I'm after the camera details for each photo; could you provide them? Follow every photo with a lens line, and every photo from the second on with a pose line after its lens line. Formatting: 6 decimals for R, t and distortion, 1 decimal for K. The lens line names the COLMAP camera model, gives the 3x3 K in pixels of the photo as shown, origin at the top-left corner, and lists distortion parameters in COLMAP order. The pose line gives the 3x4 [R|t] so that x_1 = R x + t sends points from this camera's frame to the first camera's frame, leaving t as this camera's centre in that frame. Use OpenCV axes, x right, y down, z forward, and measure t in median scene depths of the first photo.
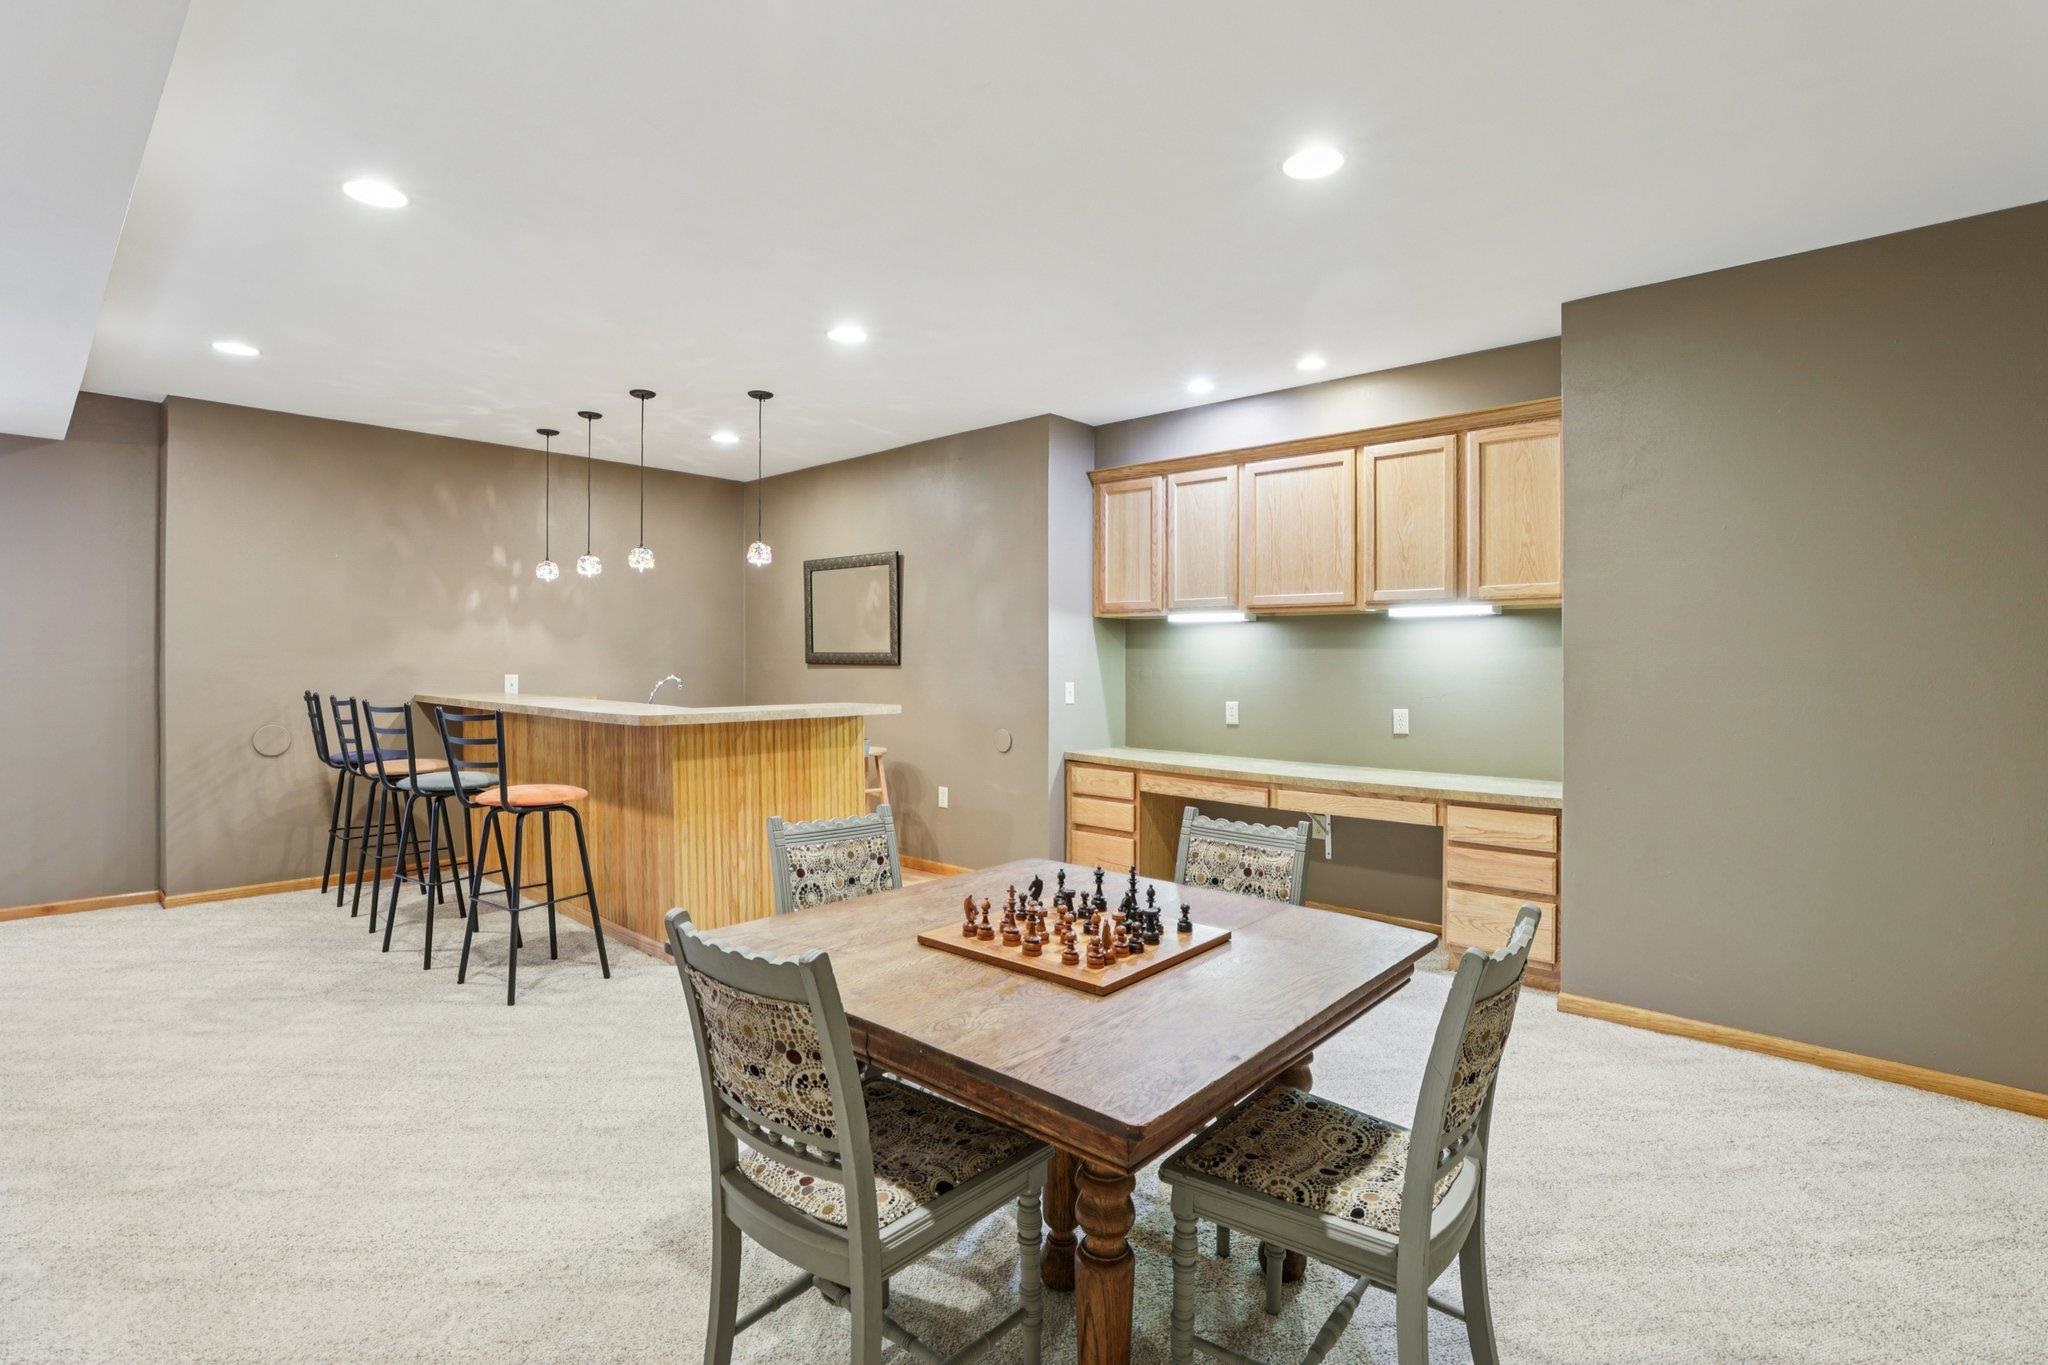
lens RADIAL K [[963.5, 0, 1022.0], [0, 963.5, 680.1], [0, 0, 1]] dist [-0.043526, 0.012565]
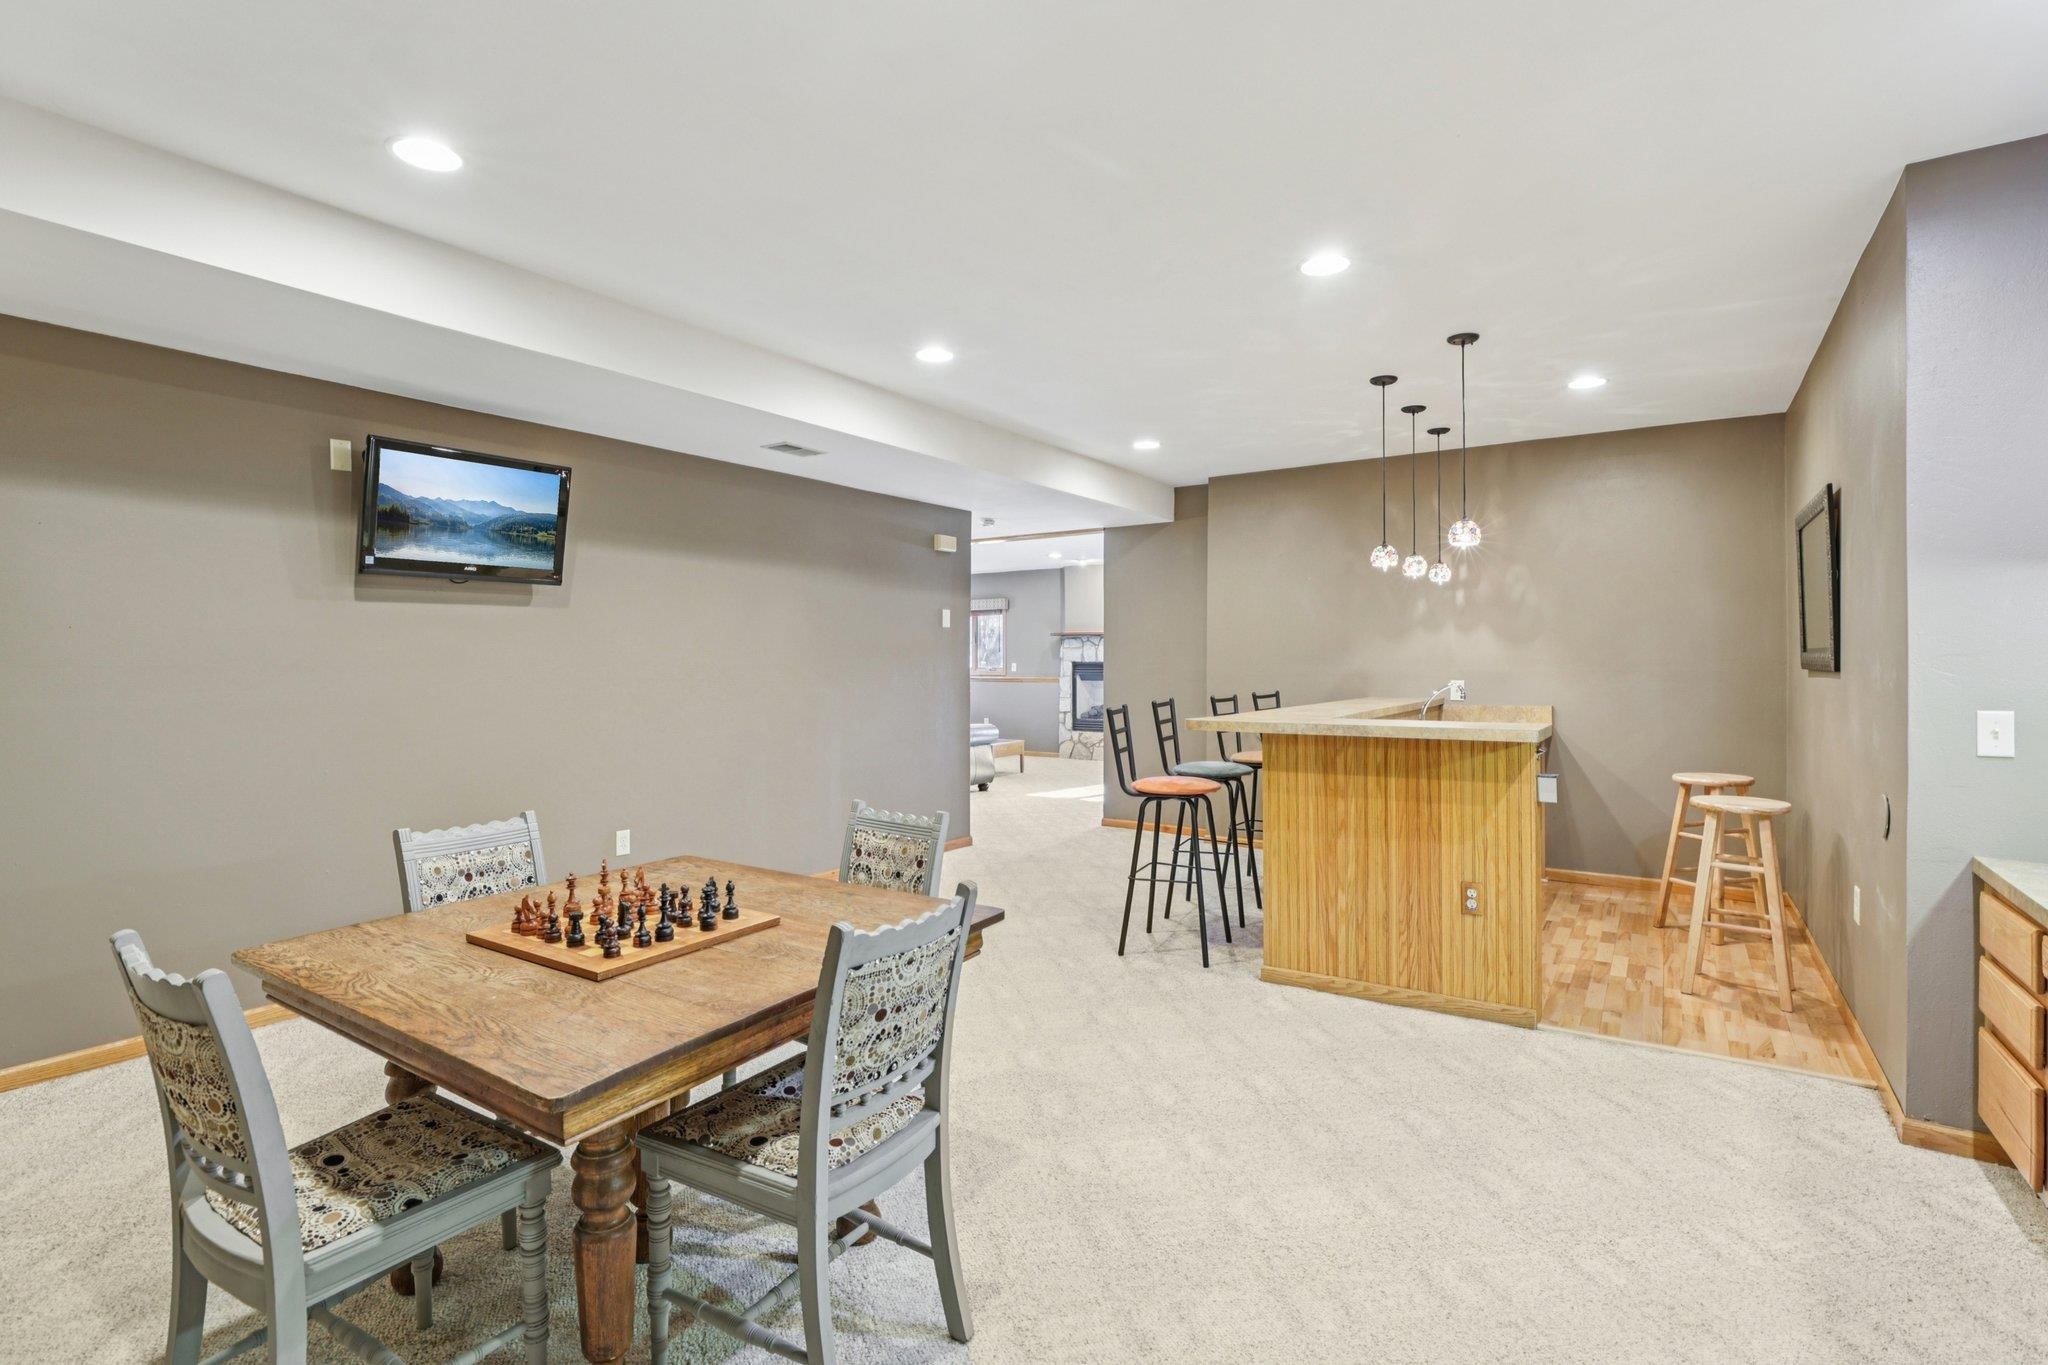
lens RADIAL K [[963.5, 0, 1023.5], [0, 963.5, 668.8], [0, 0, 1]] dist [-0.043526, 0.012565]
pose [[0.142427, 0.000374, -0.989805, 0.534358], [-0.016726, 0.999858, -0.002029, -0.011212], [0.989664, 0.016844, 0.142413, 0.587695]]
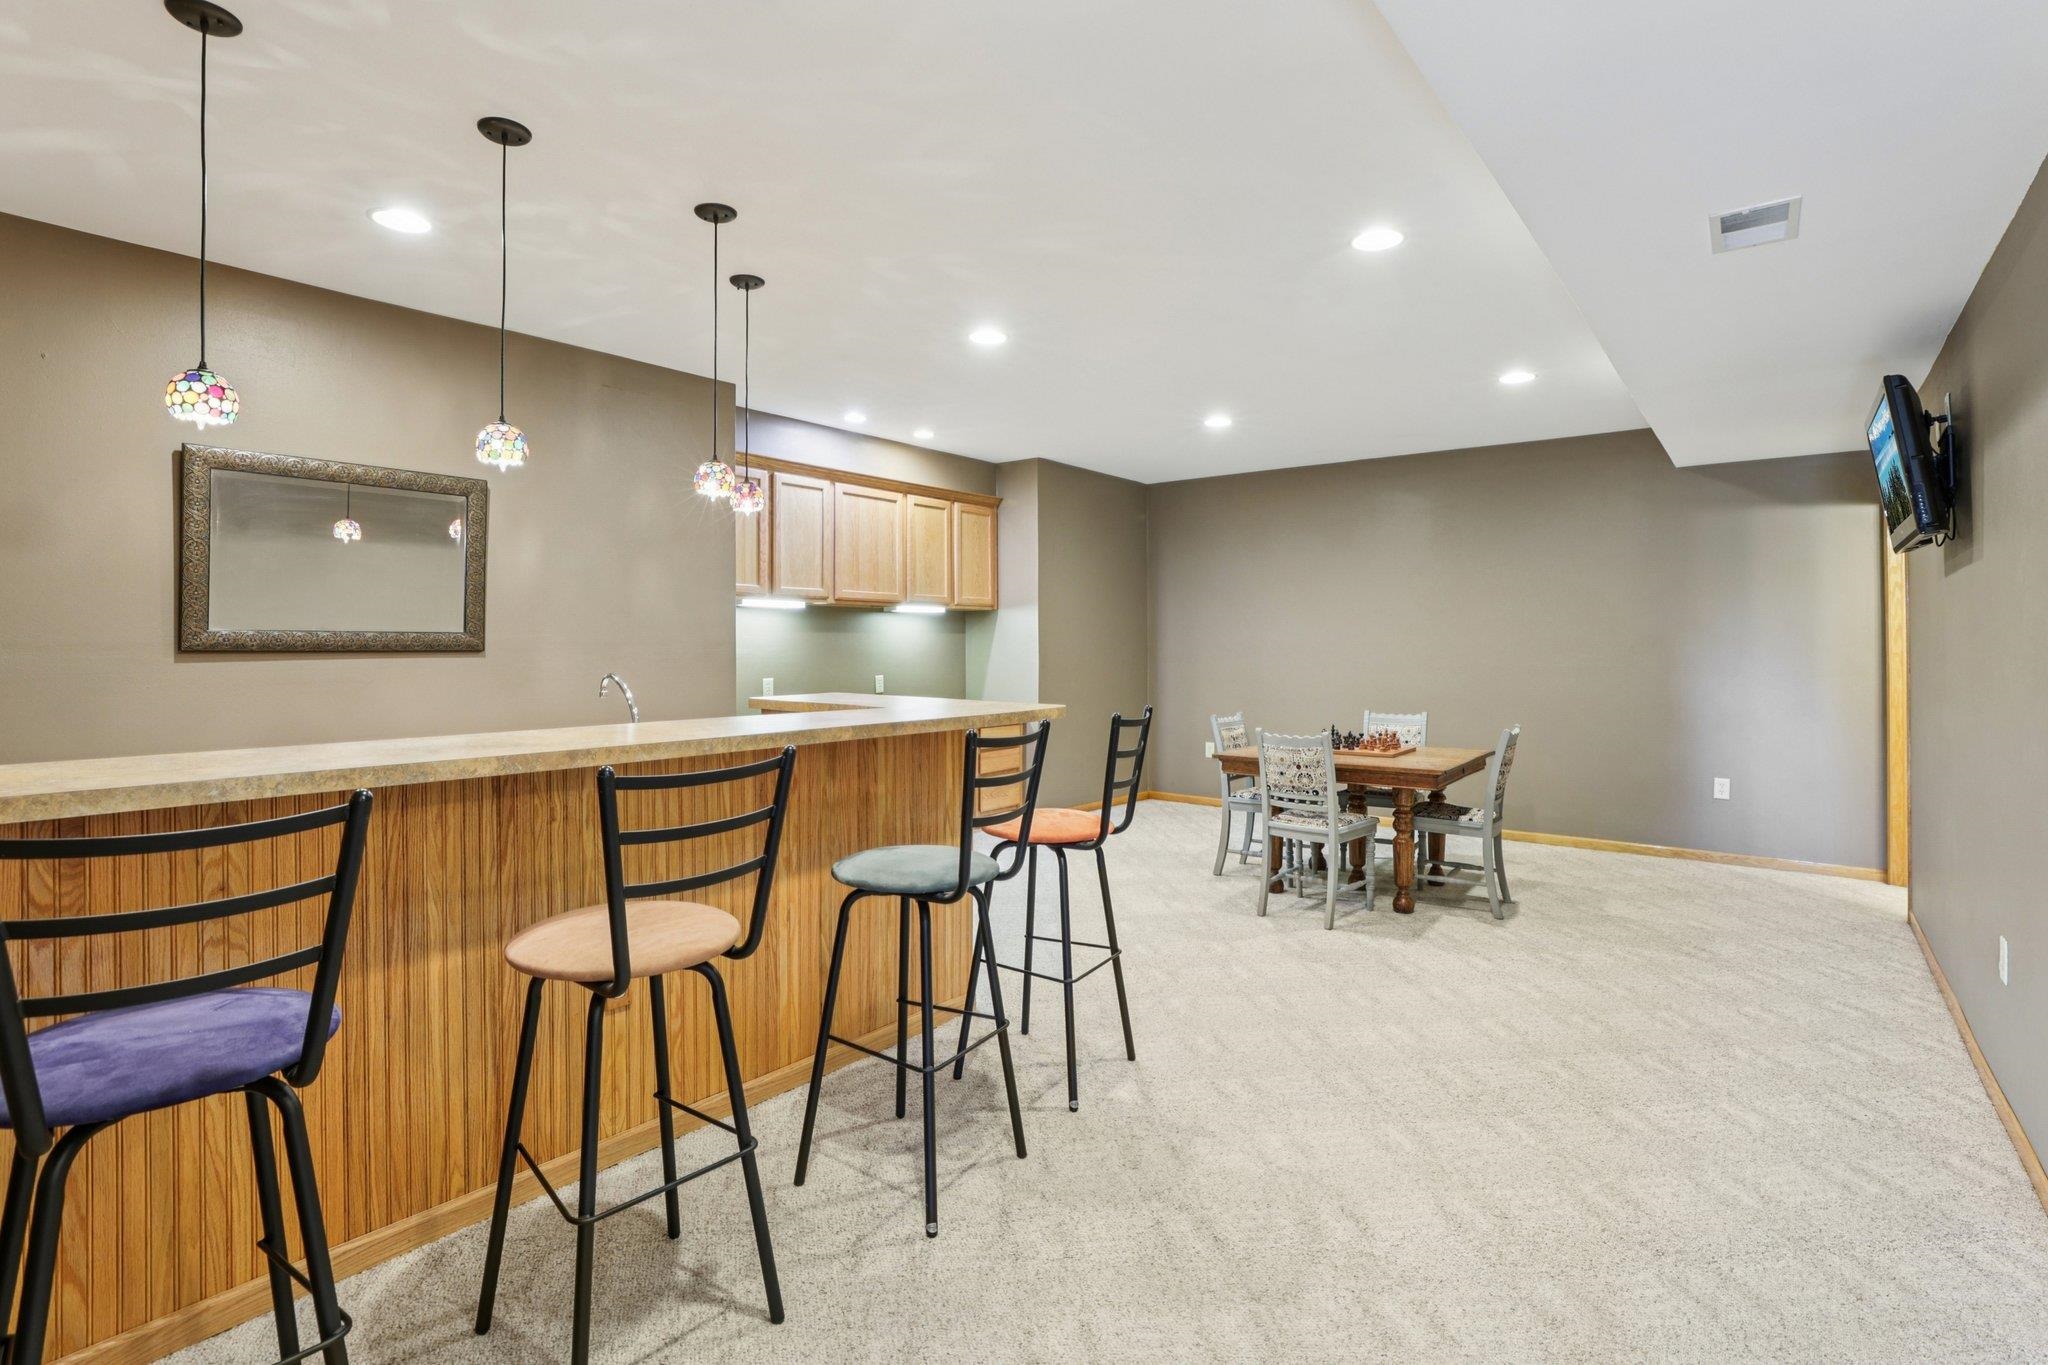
lens RADIAL K [[963.5, 0, 1026.1], [0, 963.5, 625.8], [0, 0, 1]] dist [-0.043526, 0.012565]
pose [[-0.058938, 0.008443, 0.998226, -1.158117], [0.018354, 0.999804, -0.007373, -0.031862], [-0.998093, 0.017887, -0.059081, 0.952260]]
